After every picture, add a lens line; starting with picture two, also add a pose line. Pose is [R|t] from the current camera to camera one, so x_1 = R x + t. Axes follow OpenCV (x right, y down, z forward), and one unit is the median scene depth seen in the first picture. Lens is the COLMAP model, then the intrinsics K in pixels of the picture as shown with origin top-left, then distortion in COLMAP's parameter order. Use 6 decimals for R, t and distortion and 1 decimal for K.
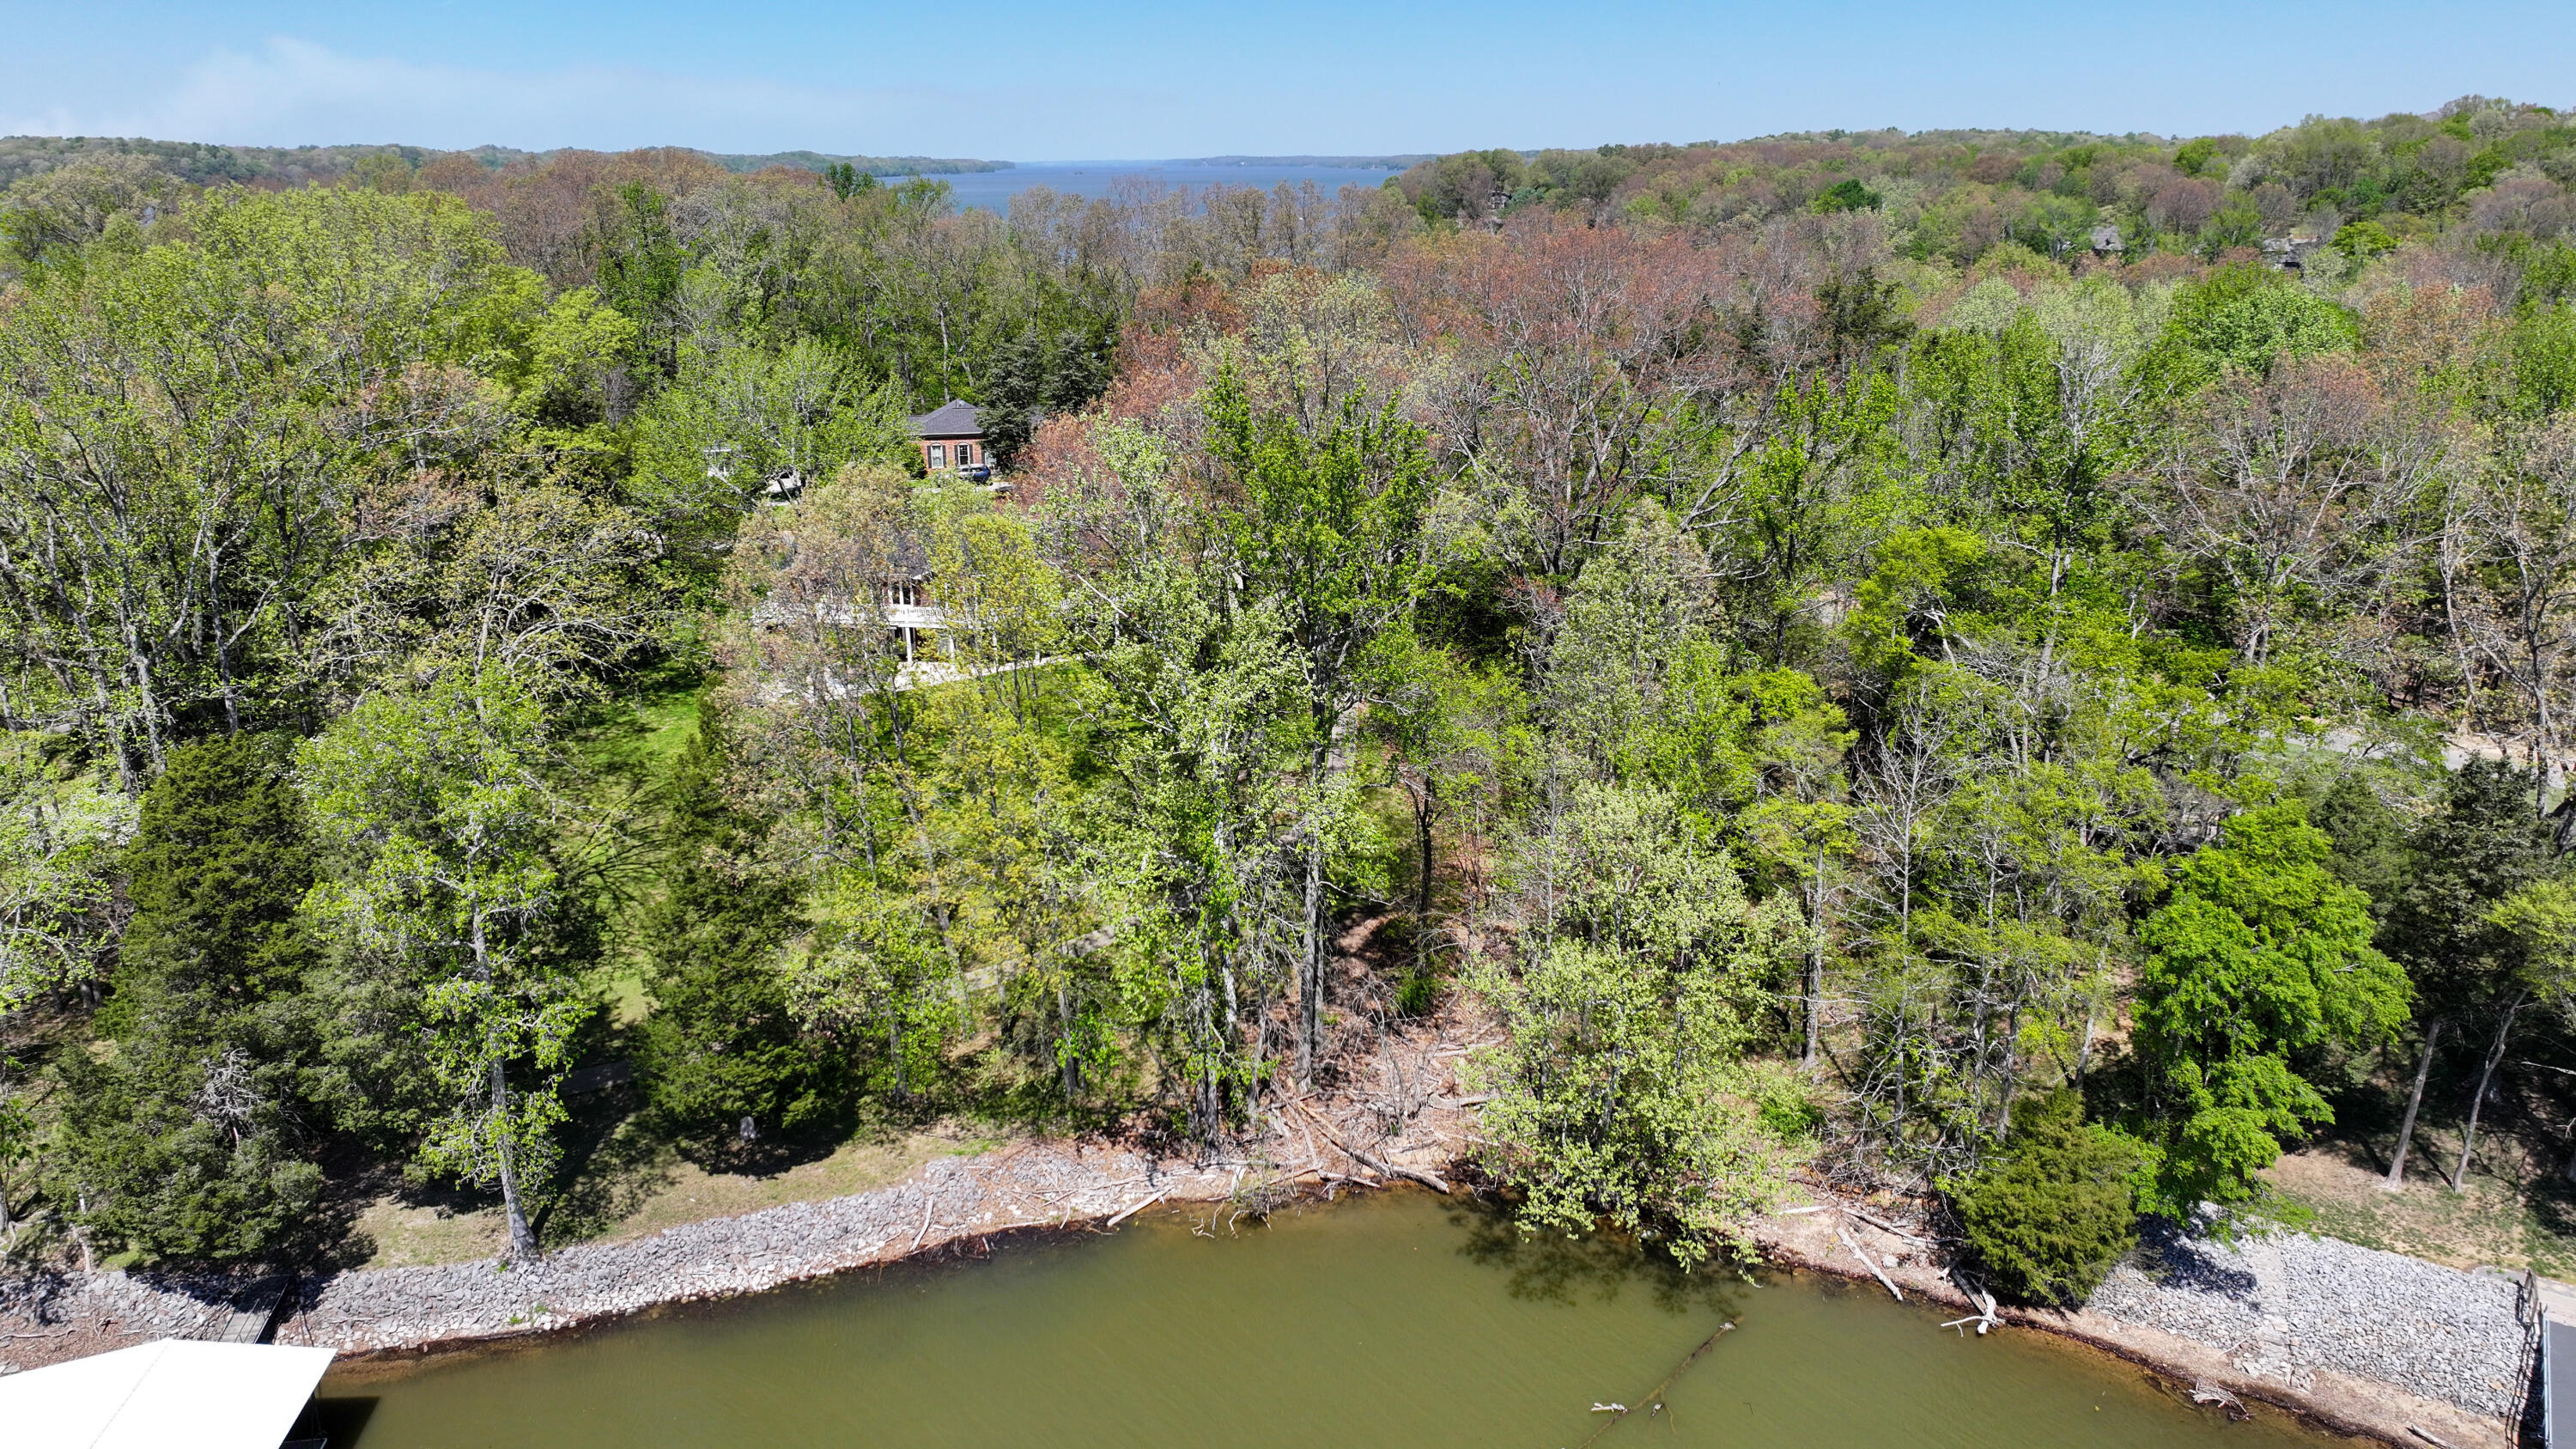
lens RADIAL K [[1813.8, 0, 1285.9], [0, 1813.8, 719.7], [0, 0, 1]] dist [-0.004561, 0.022389]
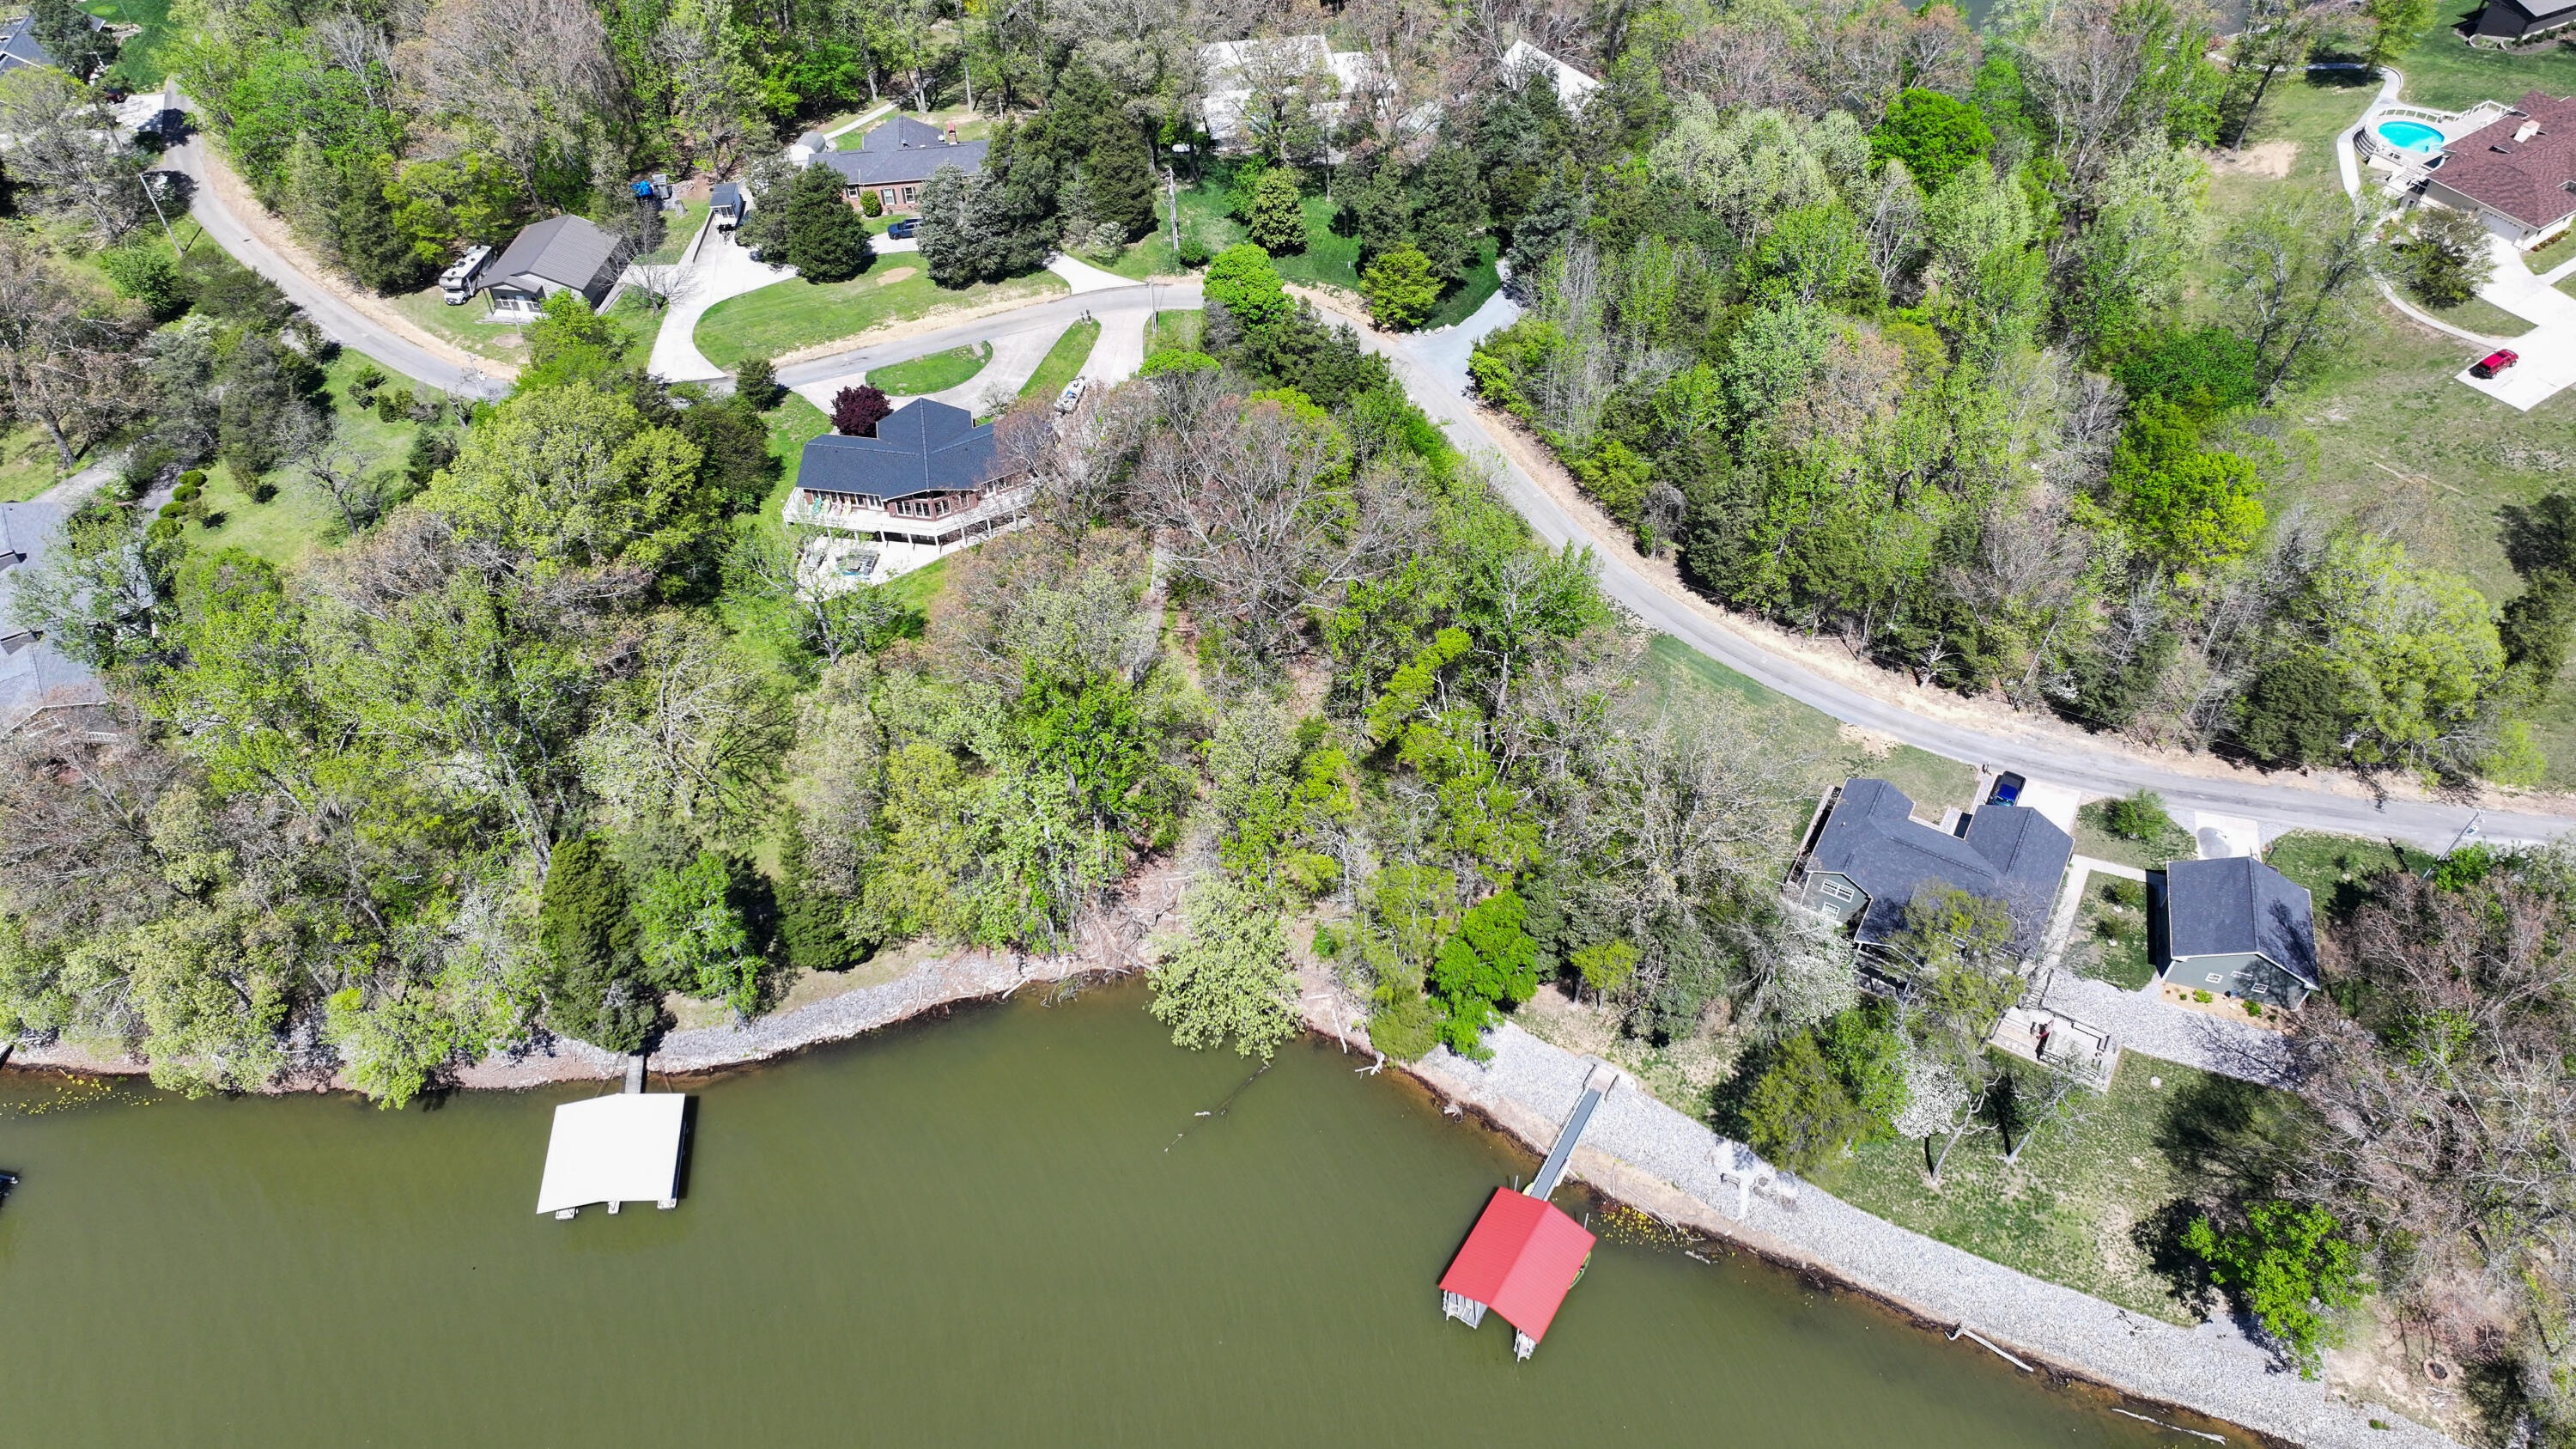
lens RADIAL K [[1813.8, 0, 1285.5], [0, 1813.8, 719.8], [0, 0, 1]] dist [-0.004561, 0.022389]
pose [[0.999861, 0.014154, -0.008783, 0.268227], [-0.008028, 0.871418, 0.490476, -1.133433], [0.014596, -0.490337, 0.871411, -0.767518]]
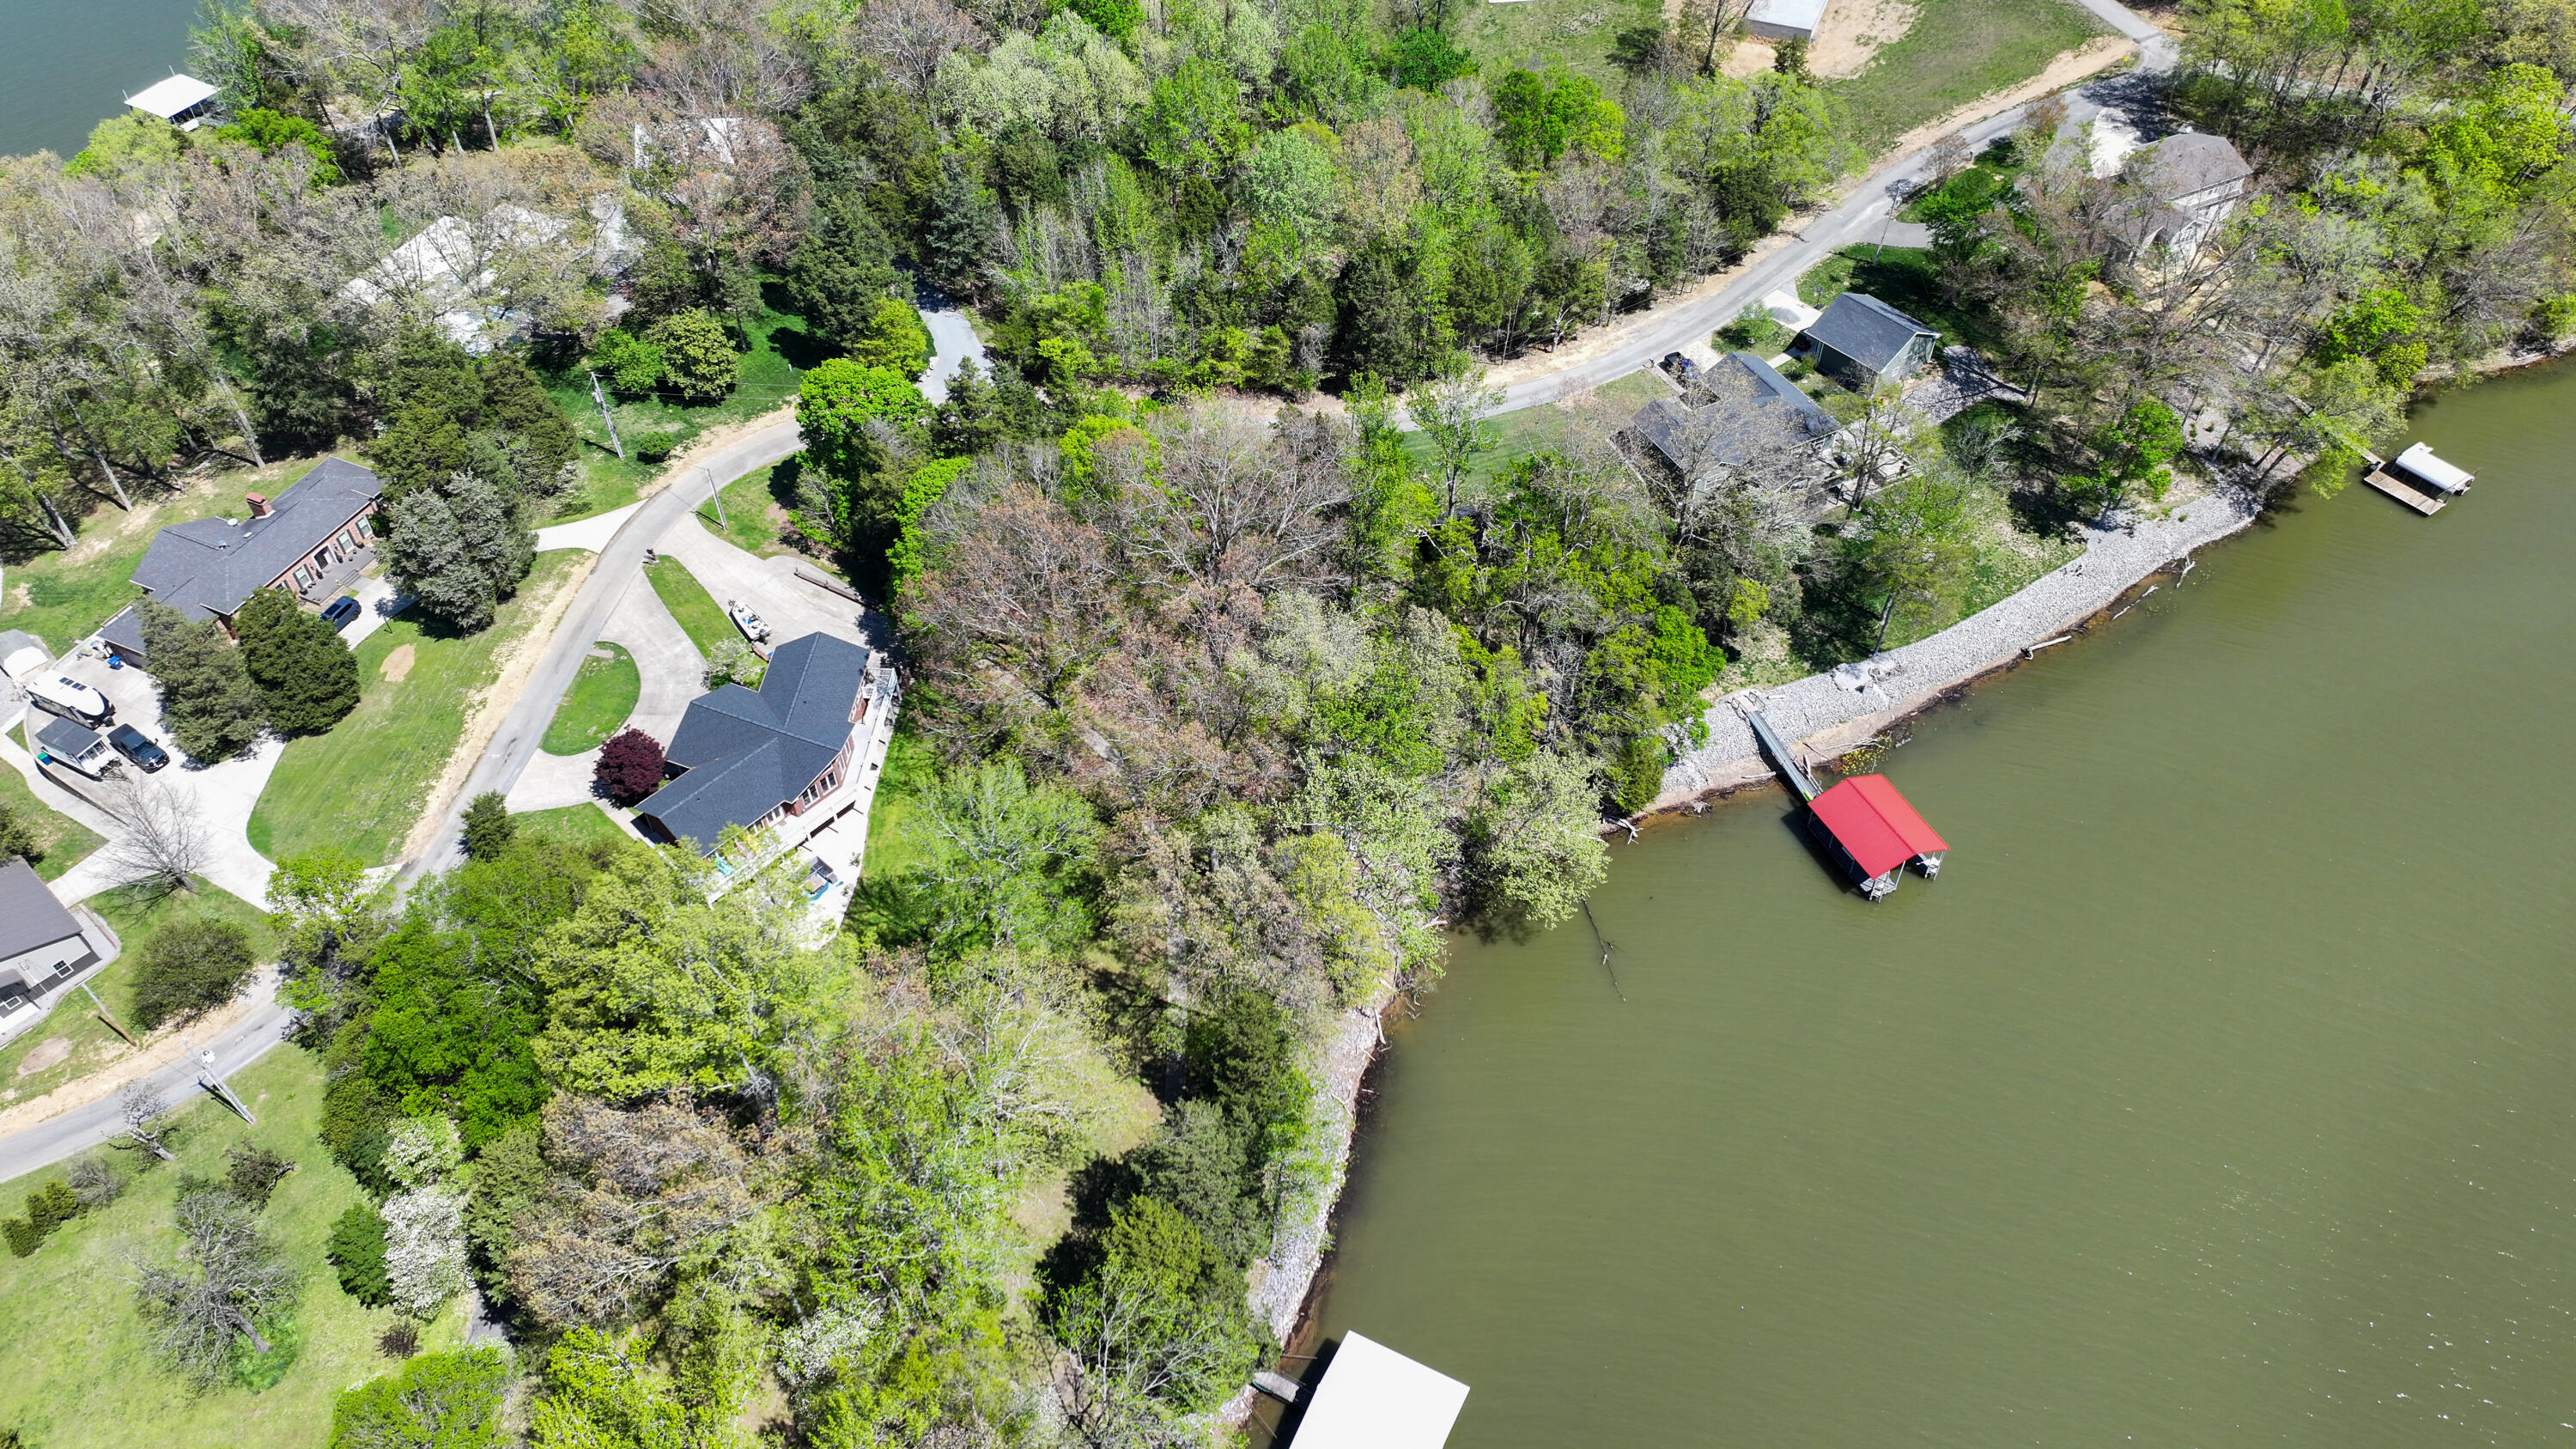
lens RADIAL K [[1813.8, 0, 1290.0], [0, 1813.8, 718.2], [0, 0, 1]] dist [-0.004561, 0.022389]
pose [[0.562517, -0.599145, 0.569737, -1.182840], [0.249187, 0.779915, 0.574141, -1.309320], [-0.788340, -0.180993, 0.588015, -0.092100]]
